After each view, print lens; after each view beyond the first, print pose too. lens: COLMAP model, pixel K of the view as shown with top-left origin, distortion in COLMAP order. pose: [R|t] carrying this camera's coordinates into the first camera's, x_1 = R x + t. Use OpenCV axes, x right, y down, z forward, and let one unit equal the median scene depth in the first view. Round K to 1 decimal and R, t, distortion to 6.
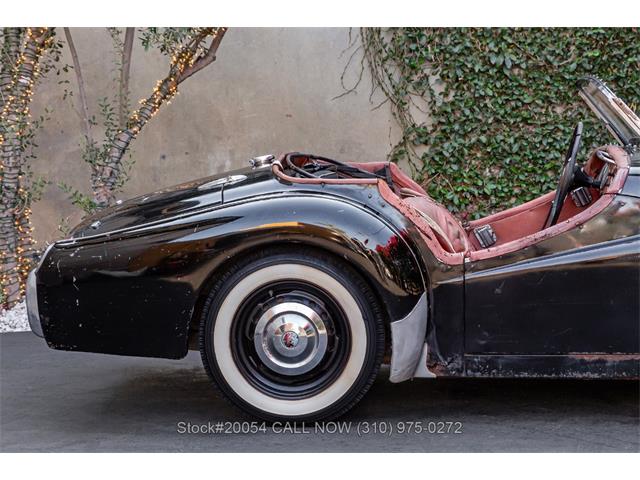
lens RADIAL K [[1525.0, 0, 320.0], [0, 1525.0, 240.0], [0, 0, 1]] dist [0.548709, -0.083636]
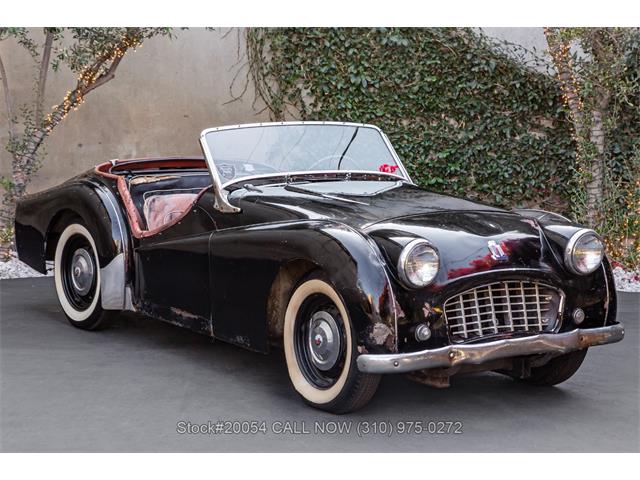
lens RADIAL K [[1693.1, 0, 320.0], [0, 1693.1, 240.0], [0, 0, 1]] dist [0.680033, 0.396814]
pose [[0.999051, 0.043054, 0.006647, 0.081945], [-0.043150, 0.998954, 0.015109, -0.007914], [-0.005990, -0.015382, 0.999864, -0.362725]]
